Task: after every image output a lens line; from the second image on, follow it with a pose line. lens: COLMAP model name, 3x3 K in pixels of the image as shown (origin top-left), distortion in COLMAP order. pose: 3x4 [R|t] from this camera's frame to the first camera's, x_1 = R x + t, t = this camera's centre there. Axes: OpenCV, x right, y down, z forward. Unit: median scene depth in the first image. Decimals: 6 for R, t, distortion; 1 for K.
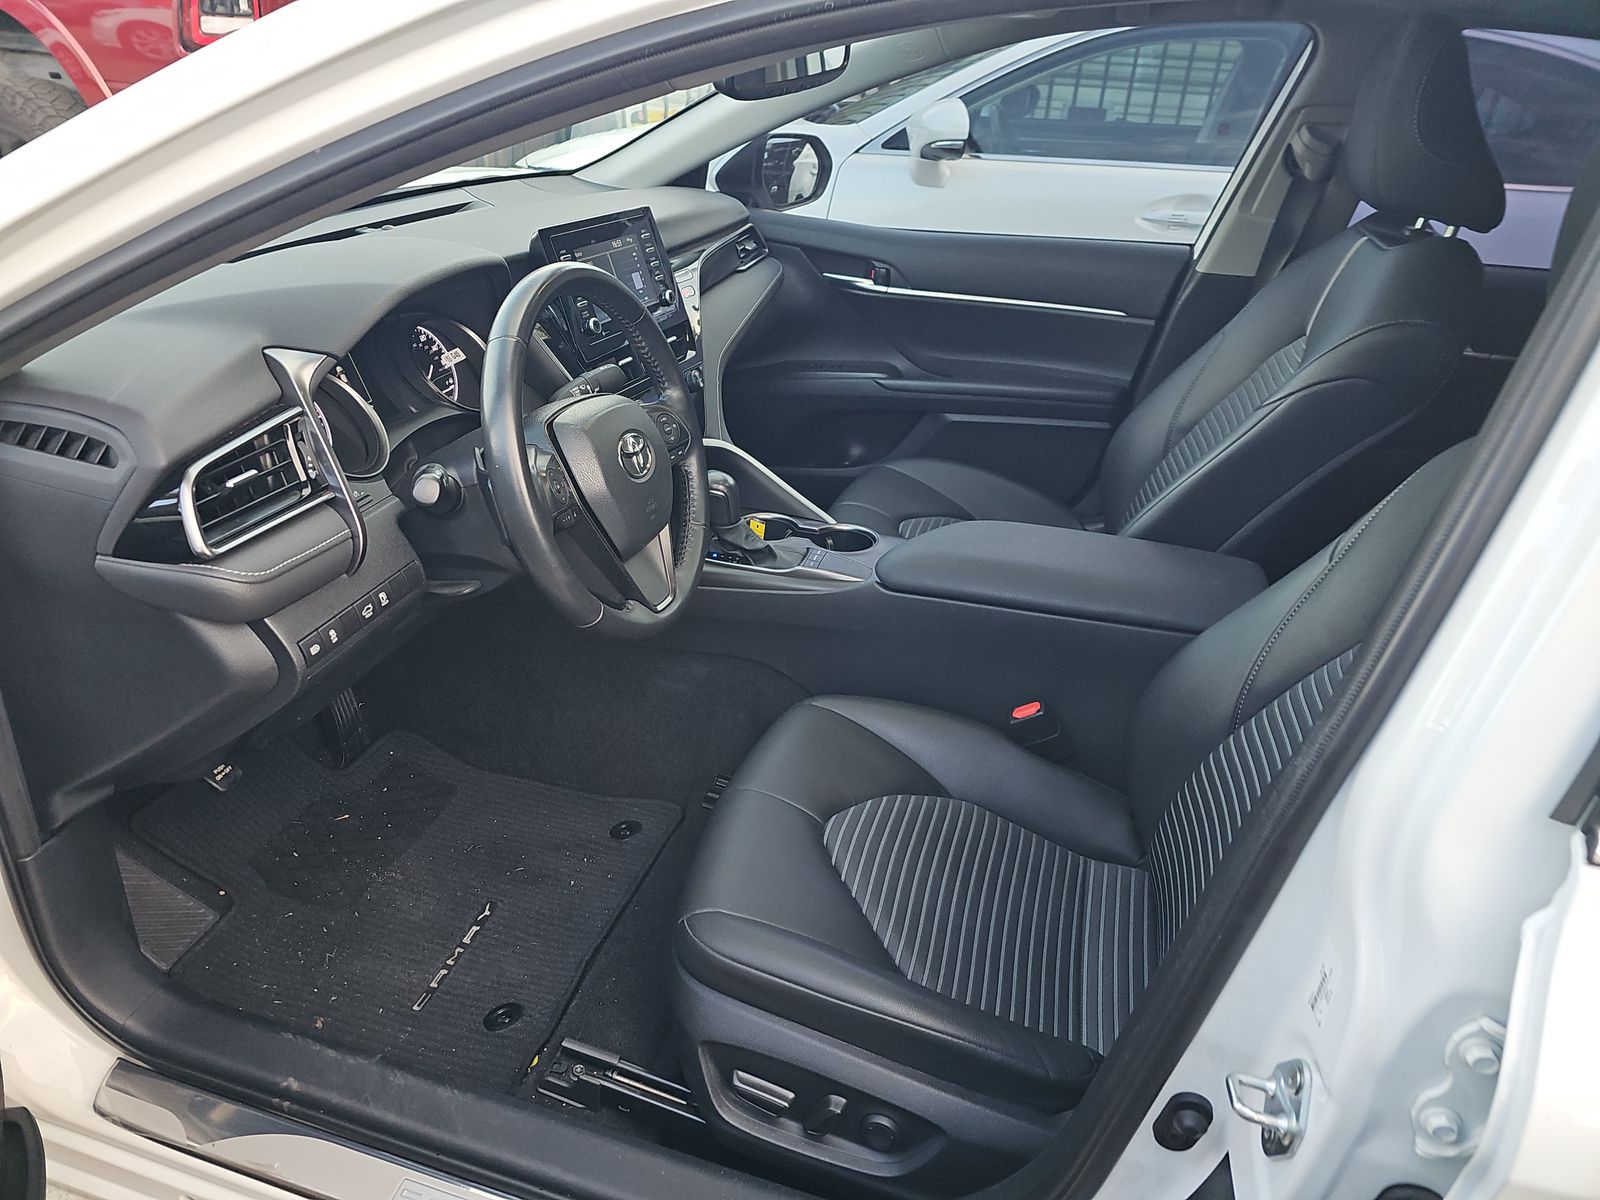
lens RADIAL K [[1060.6, 0, 797.0], [0, 1060.6, 603.3], [0, 0, 1]] dist [0.012113, 0.006336]
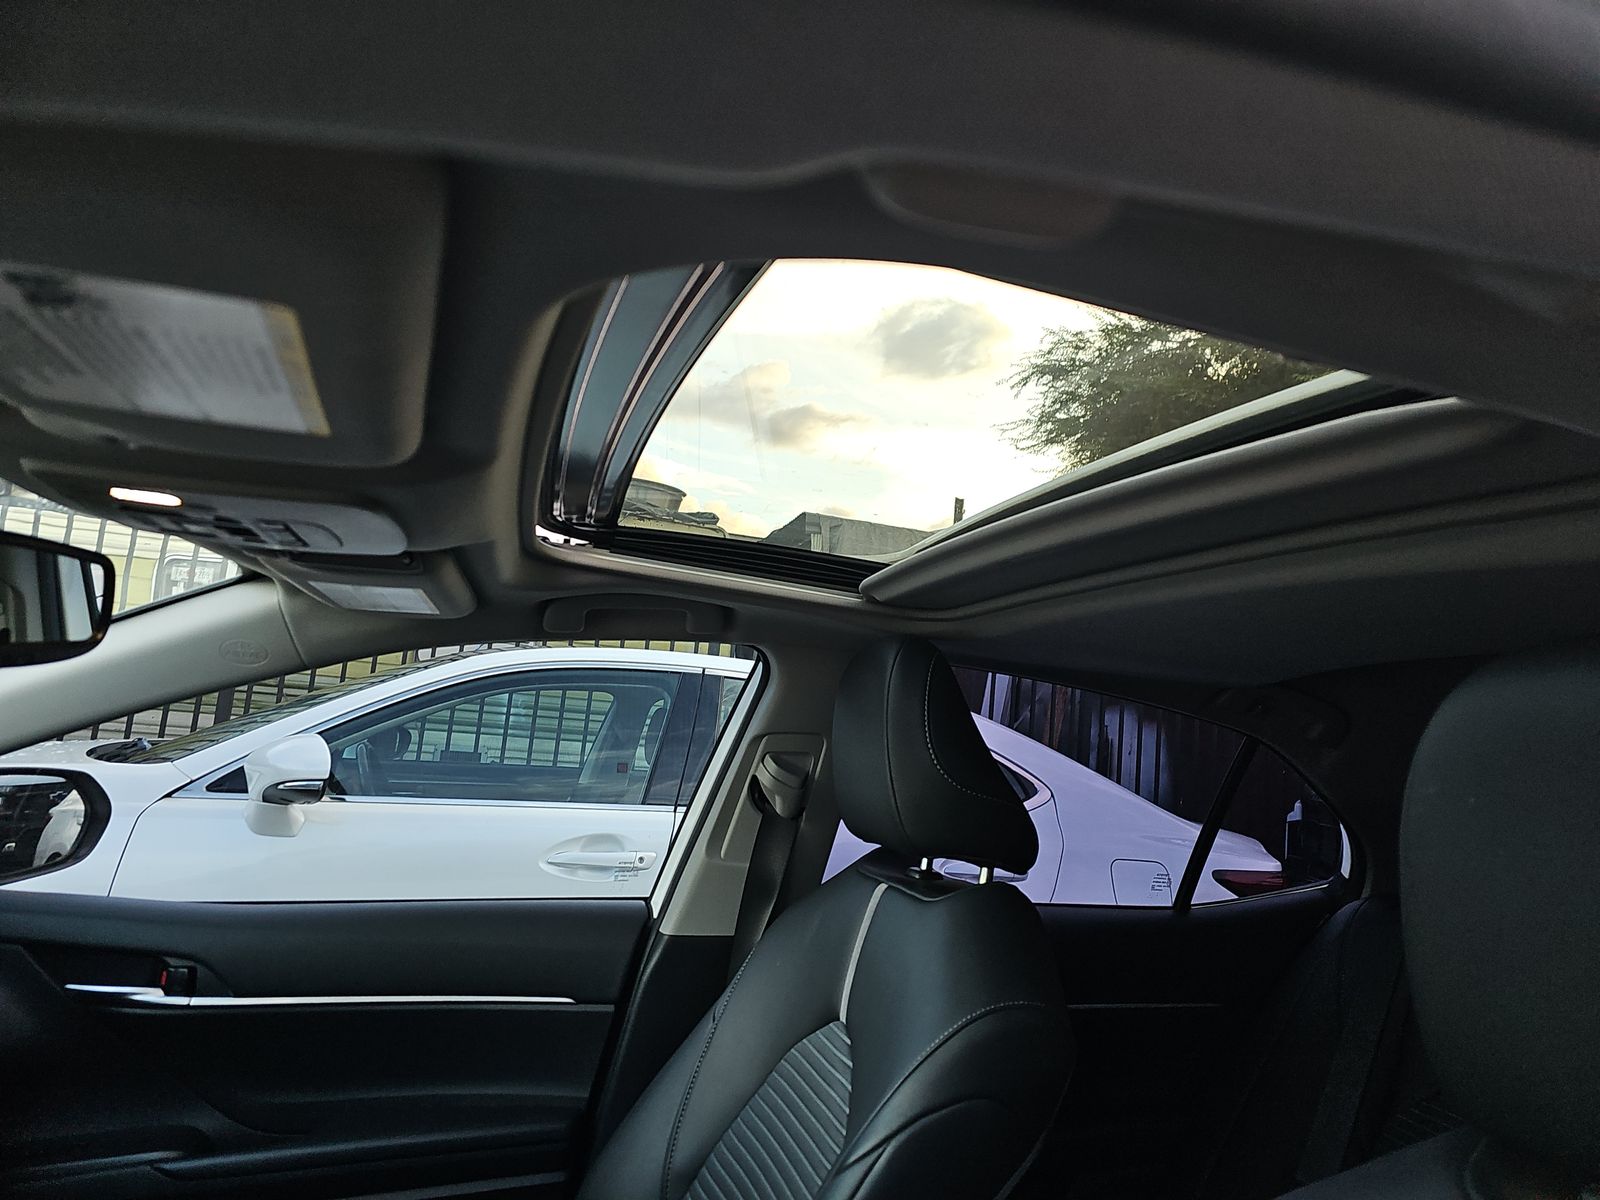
lens RADIAL K [[1056.7, 0, 804.8], [0, 1056.7, 594.5], [0, 0, 1]] dist [0.044824, -0.037615]
pose [[0.845136, 0.087813, 0.527290, 0.027430], [0.220004, 0.841858, -0.492822, -0.077631], [-0.487179, 0.532508, 0.692165, 0.193361]]
